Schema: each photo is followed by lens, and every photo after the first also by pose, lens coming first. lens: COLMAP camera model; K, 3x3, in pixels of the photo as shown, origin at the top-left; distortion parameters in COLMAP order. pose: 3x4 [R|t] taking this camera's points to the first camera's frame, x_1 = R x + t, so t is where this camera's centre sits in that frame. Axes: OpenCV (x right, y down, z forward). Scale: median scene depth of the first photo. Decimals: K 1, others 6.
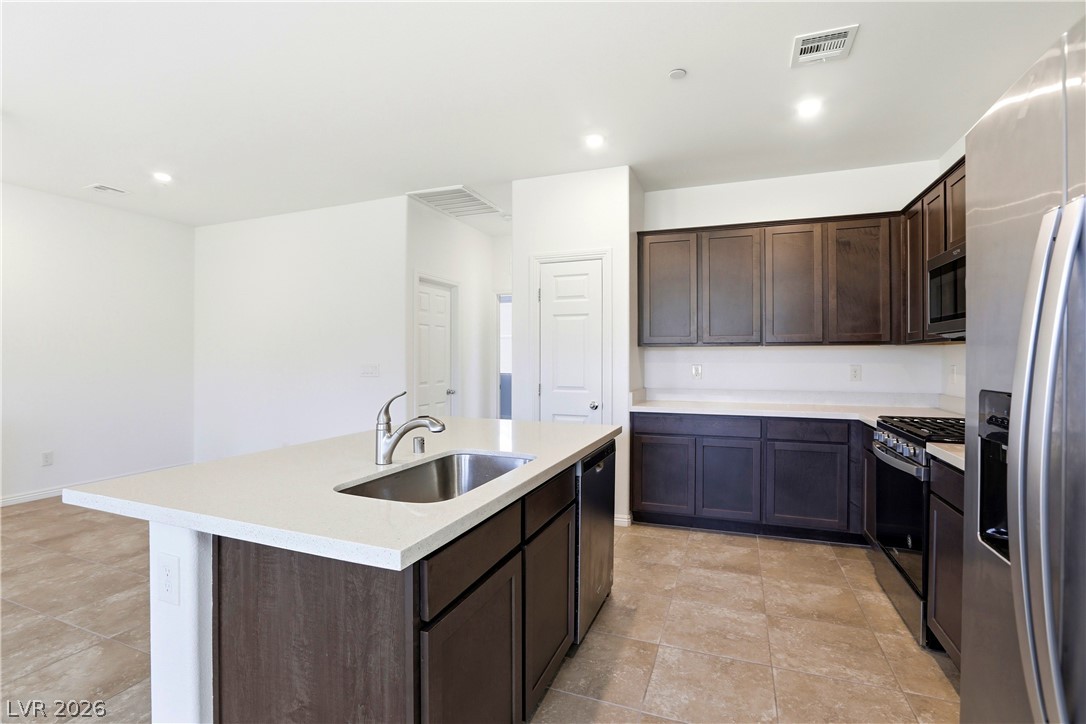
lens RADIAL K [[500.8, 0, 538.4], [0, 500.8, 356.0], [0, 0, 1]] dist [-0.038207, 0.005419]
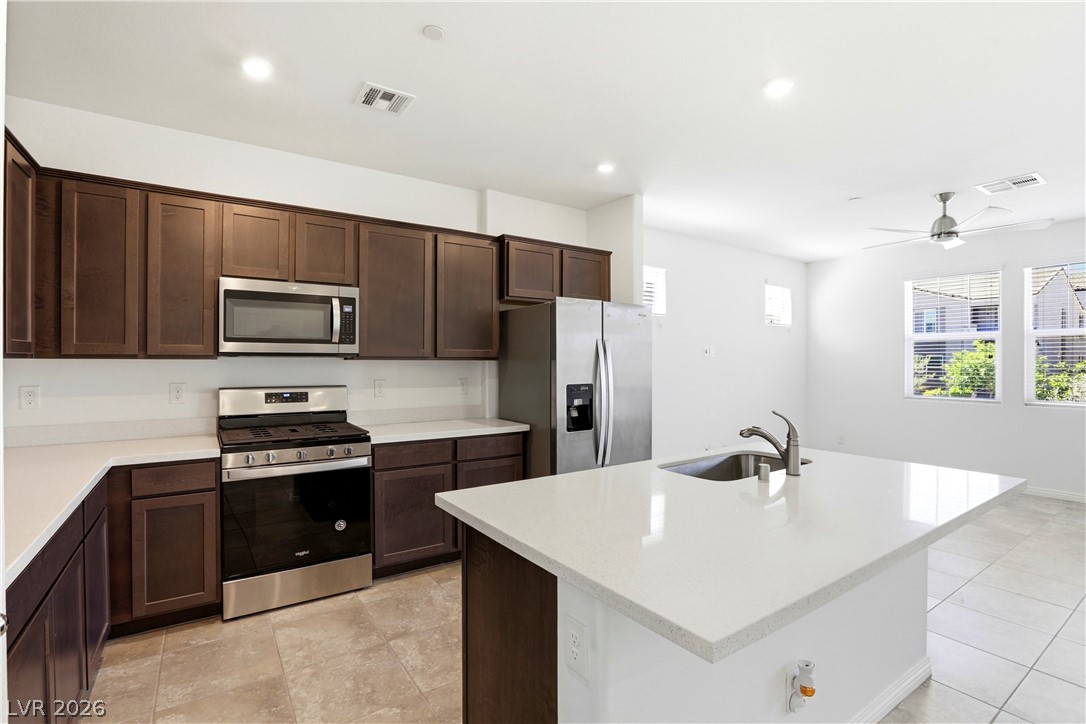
lens RADIAL K [[500.8, 0, 537.5], [0, 500.8, 360.3], [0, 0, 1]] dist [-0.038207, 0.005419]
pose [[-0.821365, -0.000768, 0.570402, -0.266315], [-0.002129, 0.999996, -0.001719, -0.025126], [-0.570399, -0.002626, -0.821364, 1.288997]]
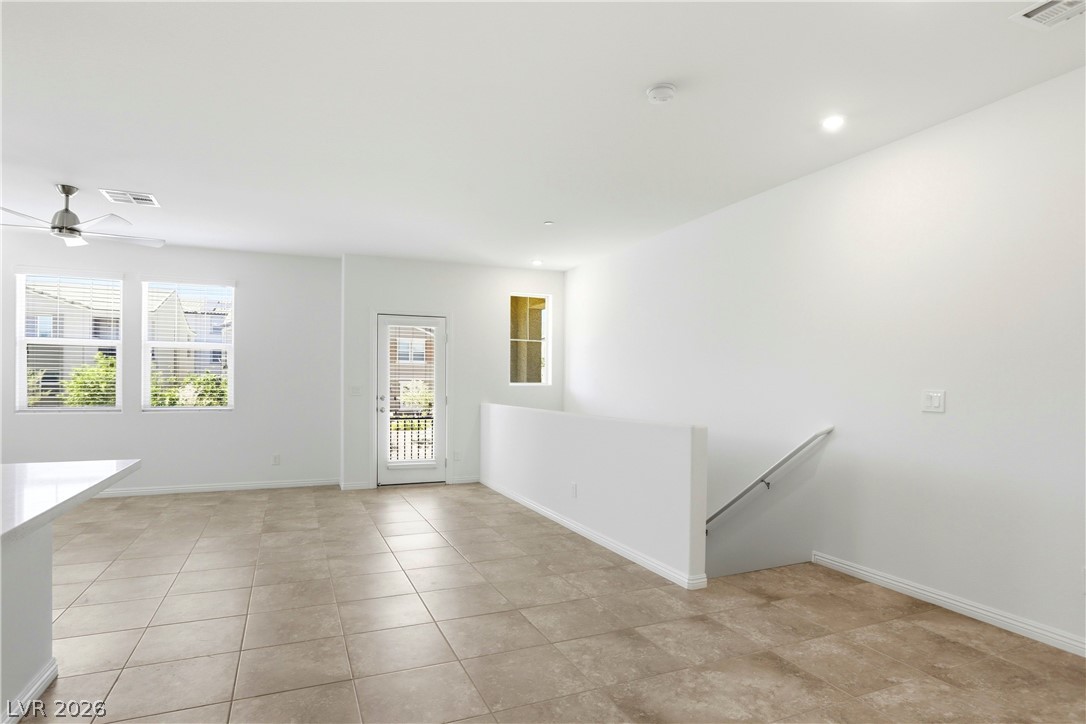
lens RADIAL K [[579.4, 0, 540.3], [0, 579.4, 388.7], [0, 0, 1]] dist [-0.018416, 0.001947]
pose [[-0.707907, -0.001396, -0.706304, -0.248210], [-0.007431, 0.999957, 0.005471, 0.009097], [0.706267, 0.009121, -0.707887, 1.430064]]
